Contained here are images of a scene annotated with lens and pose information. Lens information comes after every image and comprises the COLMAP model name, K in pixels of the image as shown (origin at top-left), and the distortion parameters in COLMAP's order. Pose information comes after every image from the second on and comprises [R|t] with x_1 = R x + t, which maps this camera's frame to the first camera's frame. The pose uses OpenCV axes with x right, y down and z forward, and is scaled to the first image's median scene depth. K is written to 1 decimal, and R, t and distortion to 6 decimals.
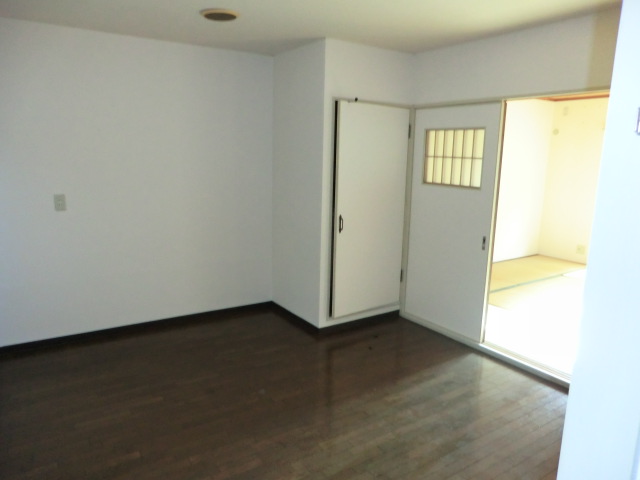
lens RADIAL K [[457.1, 0, 320.0], [0, 457.1, 240.0], [0, 0, 1]] dist [-0.091415, 0.089789]
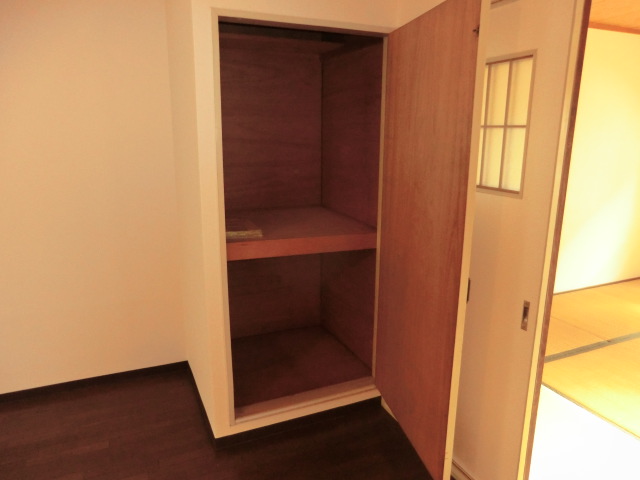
lens RADIAL K [[465.1, 0, 320.0], [0, 465.1, 240.0], [0, 0, 1]] dist [-0.079775, 0.001082]
pose [[0.984337, 0.022629, -0.174838, 0.236711], [-0.013552, 0.998506, 0.052934, -0.089965], [0.175774, -0.049735, 0.983173, 0.515767]]
